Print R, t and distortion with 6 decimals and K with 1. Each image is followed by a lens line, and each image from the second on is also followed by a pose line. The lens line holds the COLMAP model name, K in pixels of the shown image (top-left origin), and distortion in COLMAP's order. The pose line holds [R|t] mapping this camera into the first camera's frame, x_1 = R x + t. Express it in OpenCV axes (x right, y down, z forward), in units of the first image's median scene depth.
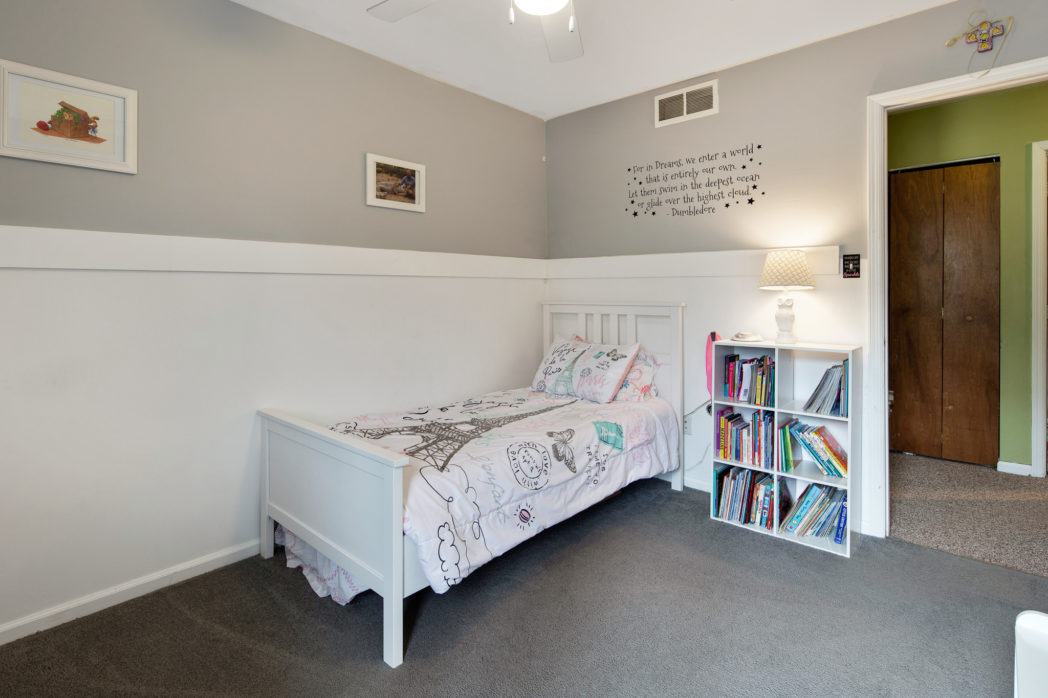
lens RADIAL K [[517.6, 0, 525.2], [0, 517.6, 286.8], [0, 0, 1]] dist [0.001046, 0.000022]
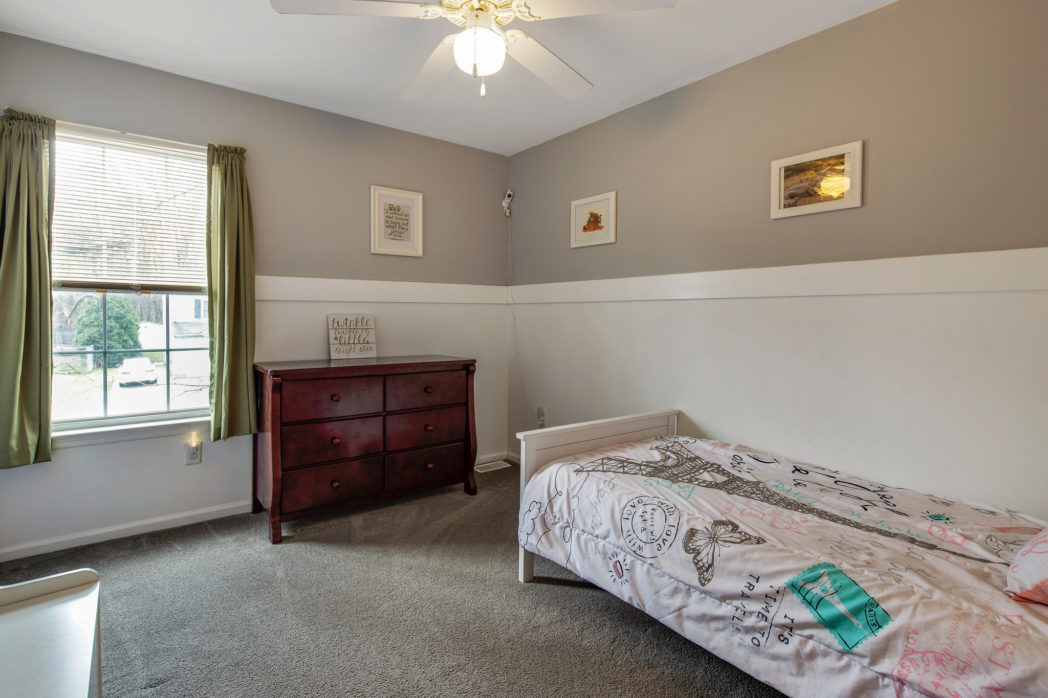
lens RADIAL K [[508.7, 0, 522.4], [0, 508.7, 308.1], [0, 0, 1]] dist [0.004094, -0.000049]
pose [[-0.172096, -0.006351, -0.985060, 0.791975], [0.007438, 0.999942, -0.007746, 0.001549], [0.985052, -0.008660, -0.172038, 0.884582]]
